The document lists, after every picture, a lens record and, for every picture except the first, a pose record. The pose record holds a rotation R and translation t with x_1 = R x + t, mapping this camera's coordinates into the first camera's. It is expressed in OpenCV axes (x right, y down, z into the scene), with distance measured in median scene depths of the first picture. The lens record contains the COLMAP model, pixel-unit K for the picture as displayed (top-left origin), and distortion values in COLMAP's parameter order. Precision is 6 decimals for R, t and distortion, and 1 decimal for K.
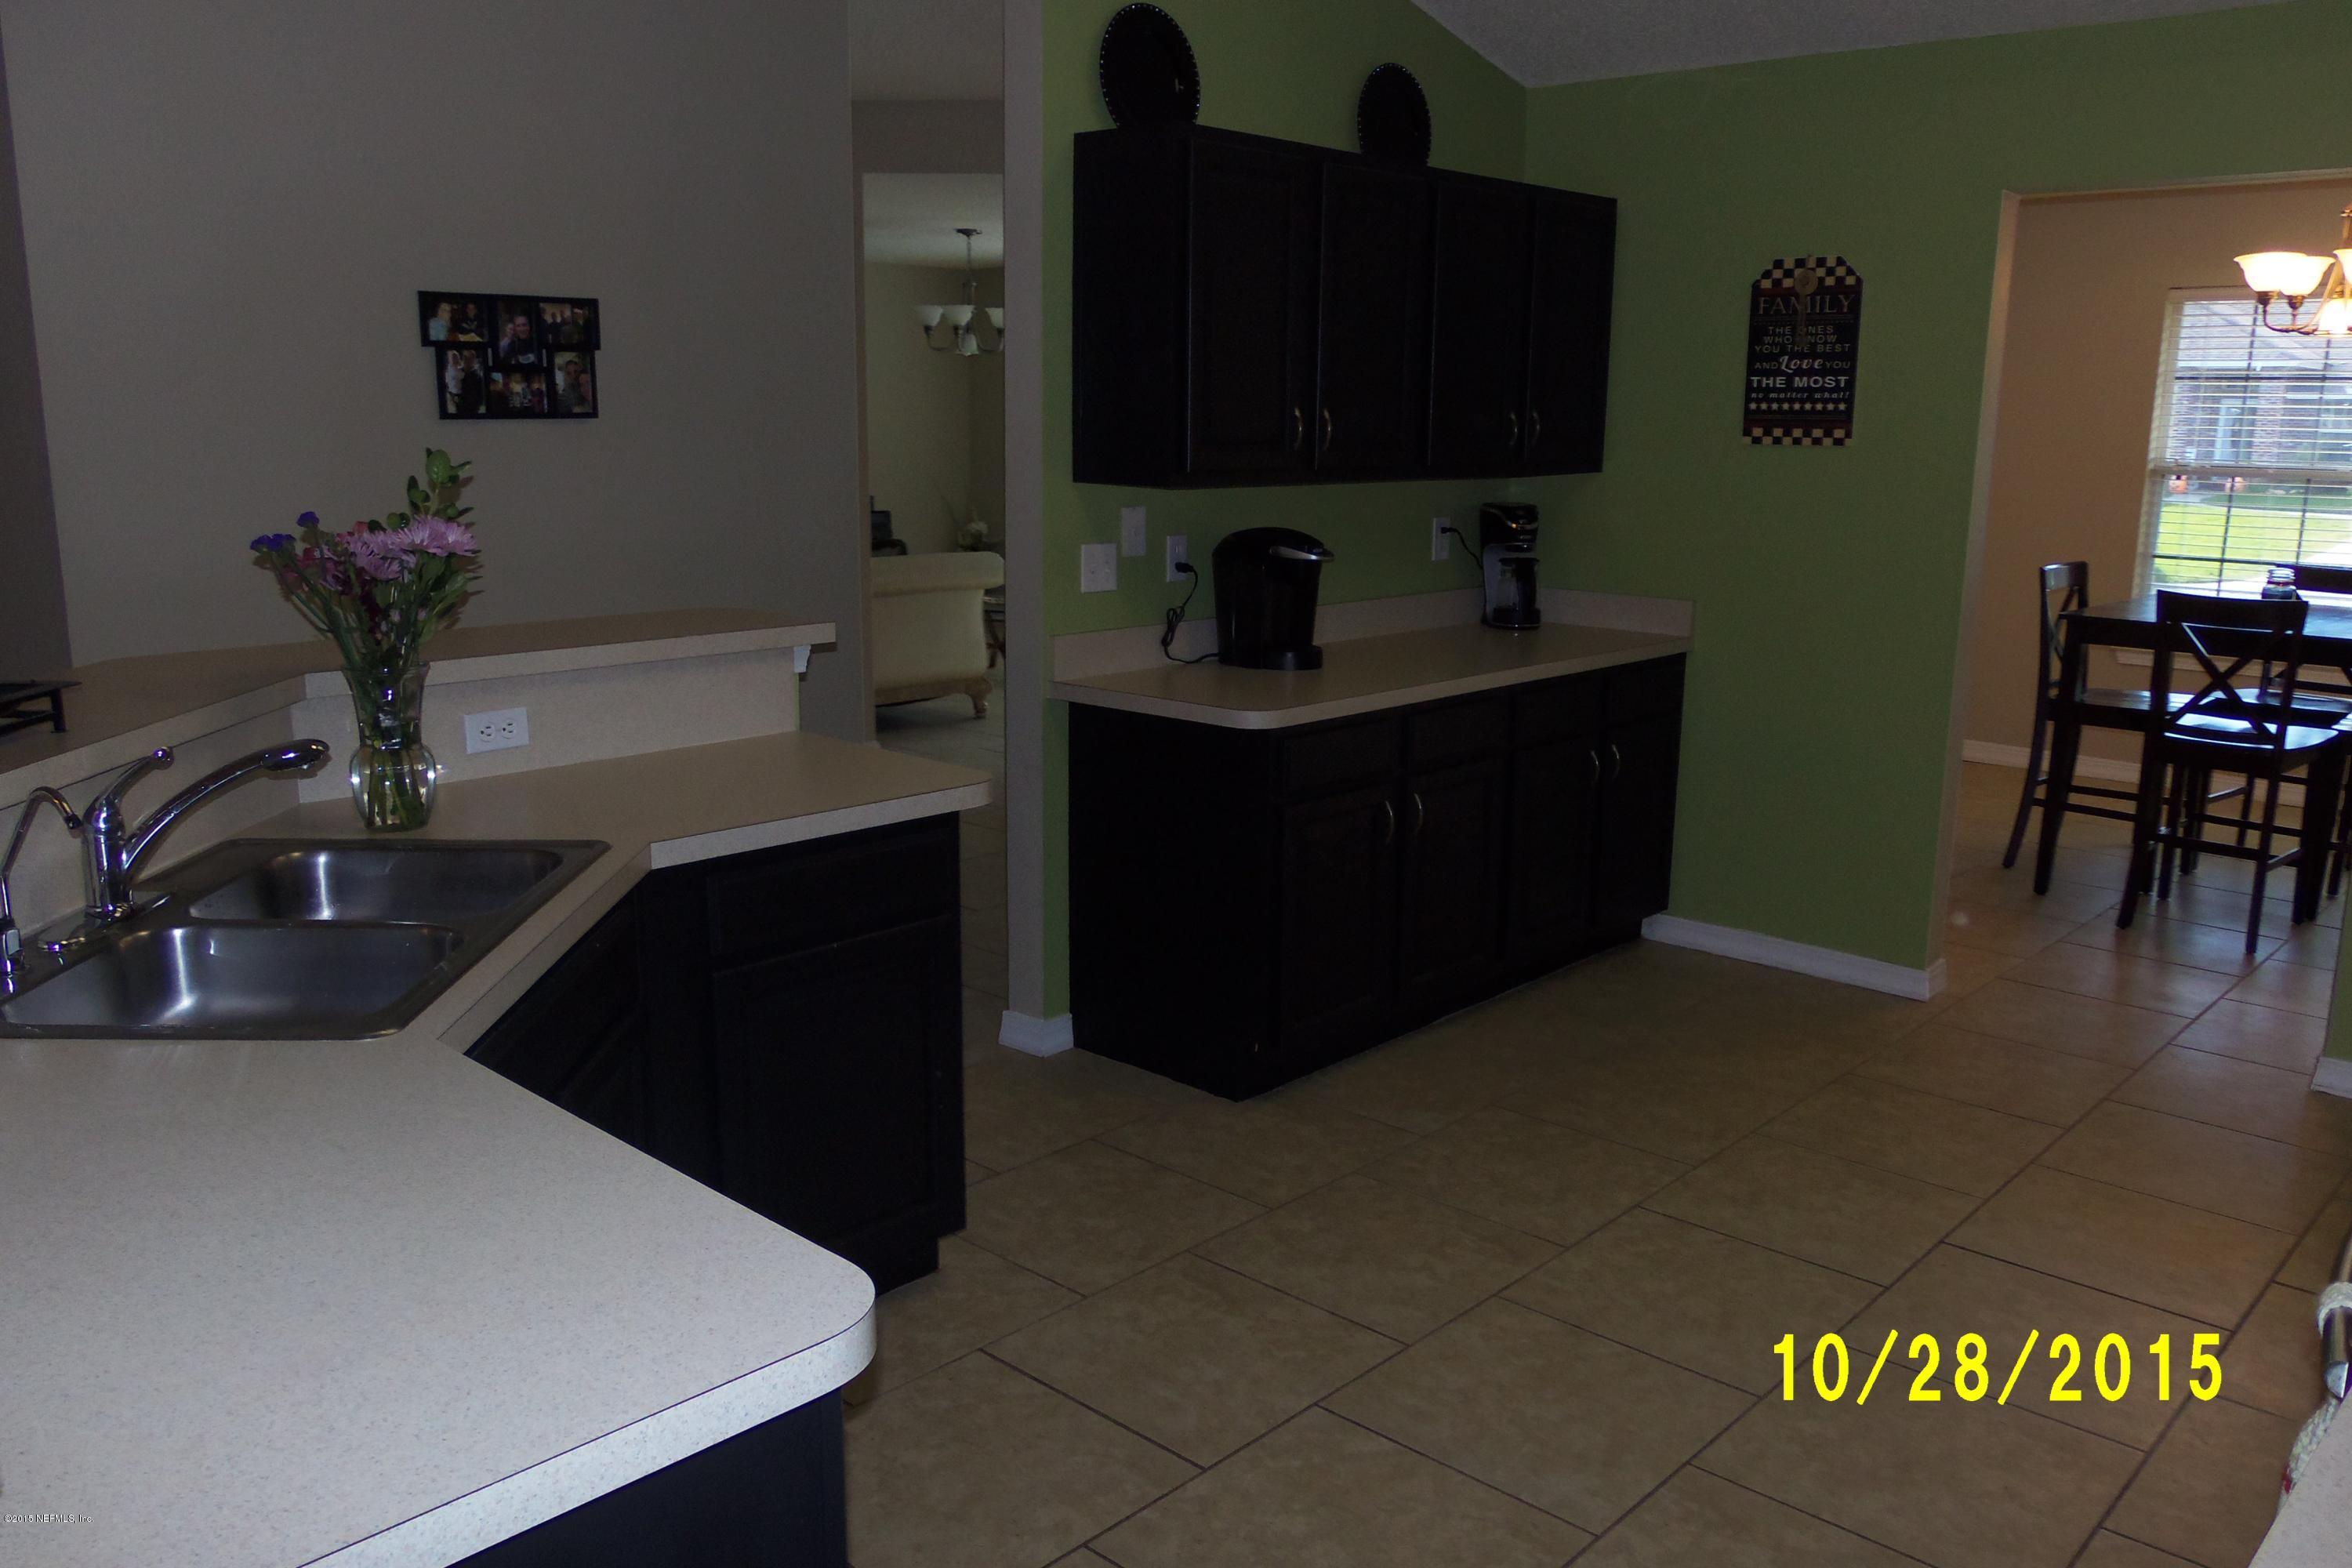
lens RADIAL K [[1800.5, 0, 1186.6], [0, 1800.5, 797.8], [0, 0, 1]] dist [-0.056237, 0.033173]
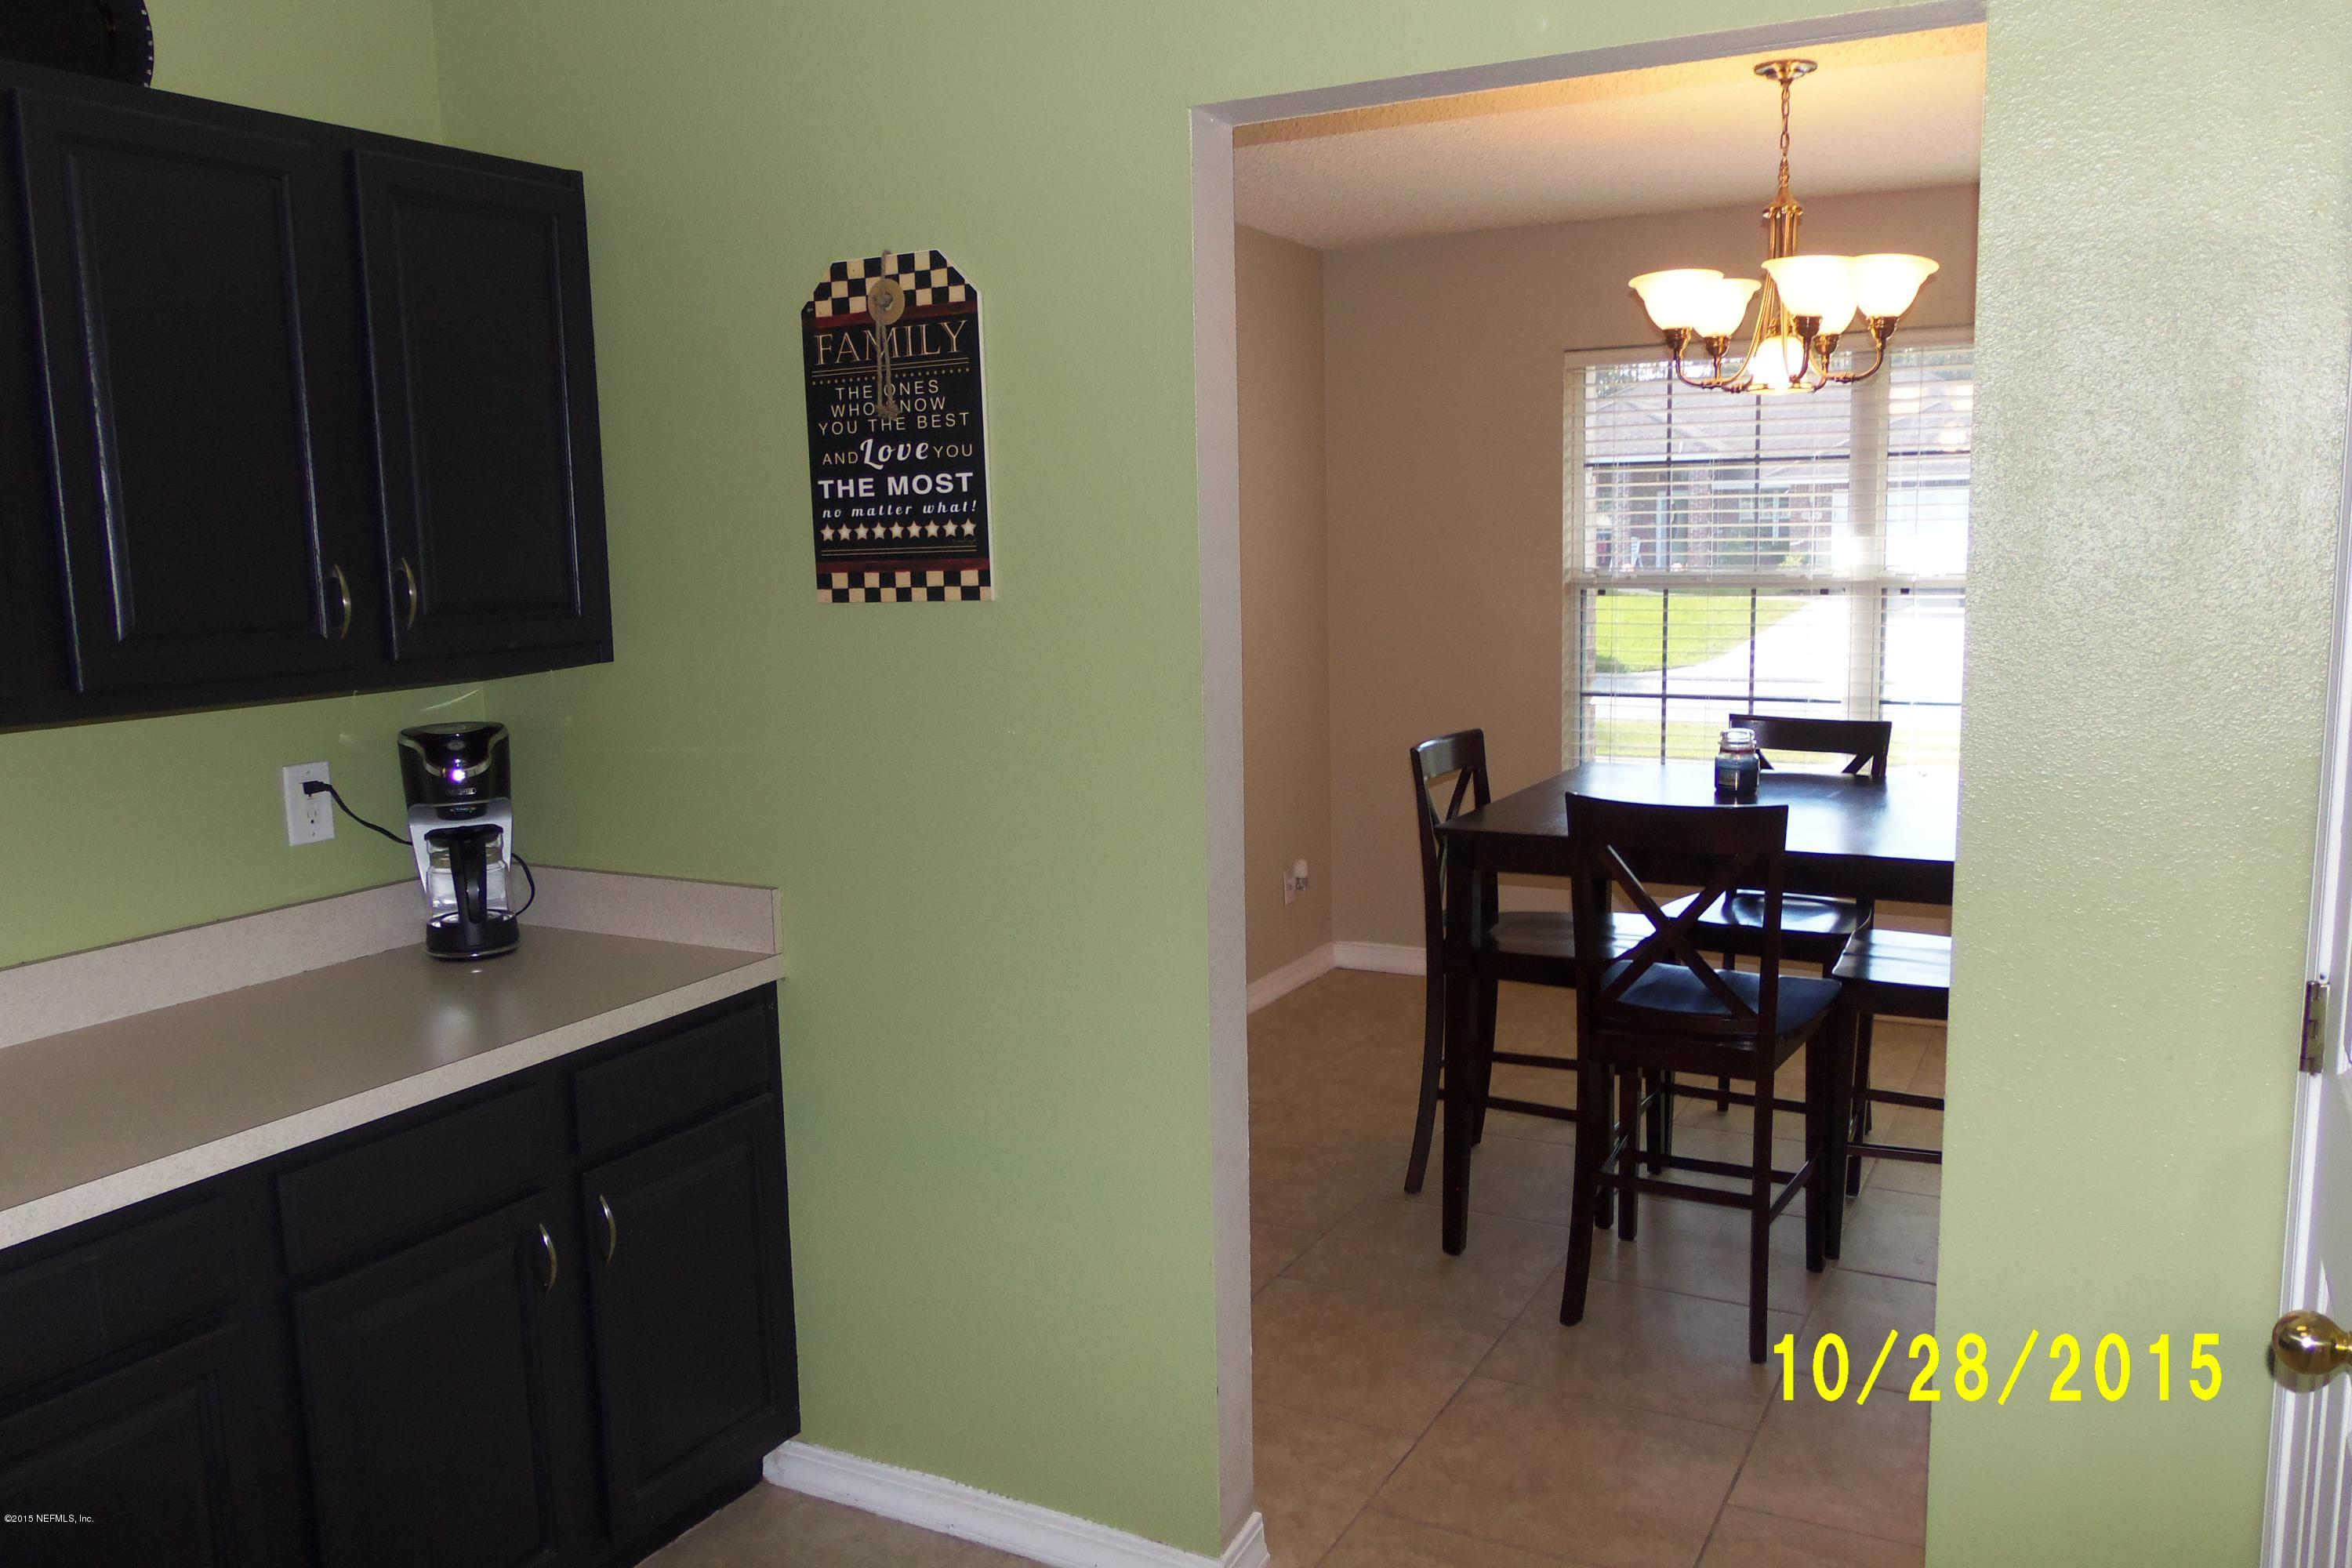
lens RADIAL K [[1800.5, 0, 1181.9], [0, 1800.5, 793.4], [0, 0, 1]] dist [-0.056237, 0.033173]
pose [[0.965601, -0.072972, 0.249578, 0.288023], [0.090025, 0.994273, -0.057598, -0.103207], [-0.243945, 0.078085, 0.966640, 0.469095]]
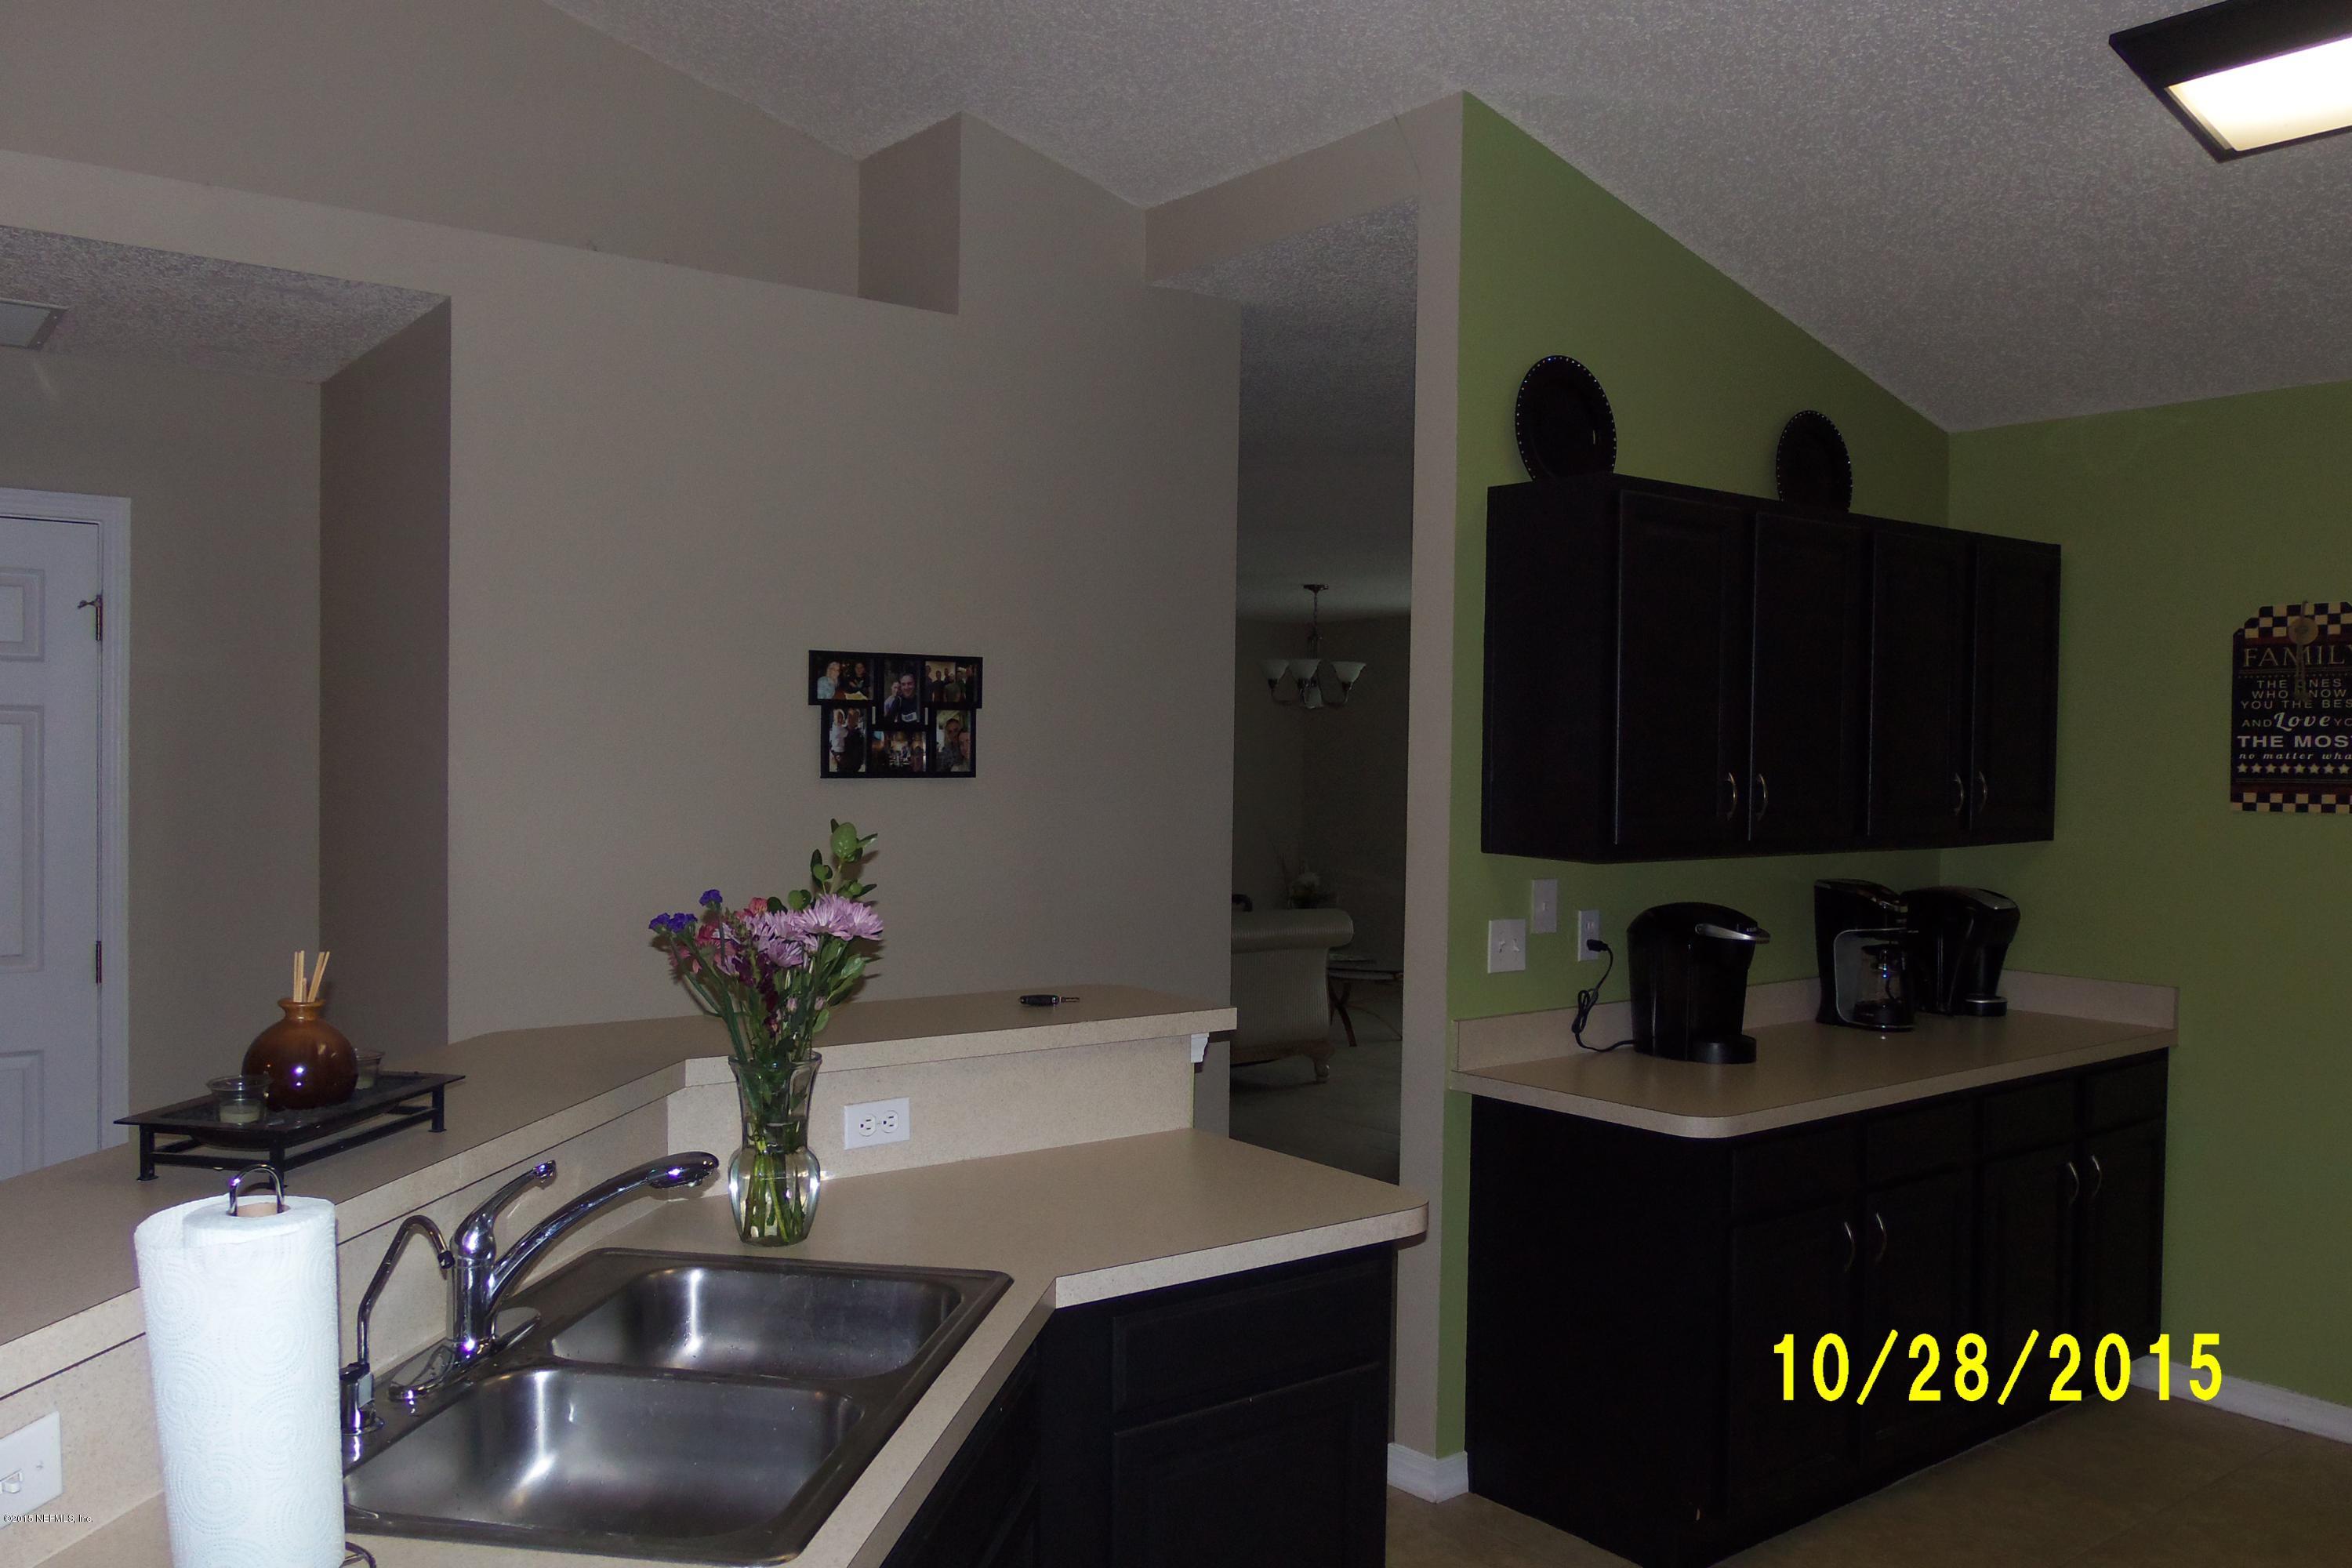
lens RADIAL K [[1800.5, 0, 1167.3], [0, 1800.5, 788.6], [0, 0, 1]] dist [-0.056237, 0.033173]
pose [[0.984966, 0.005758, -0.172654, -0.055342], [-0.038893, 0.981176, -0.189159, -0.024742], [0.168315, 0.193031, 0.966649, 0.072404]]
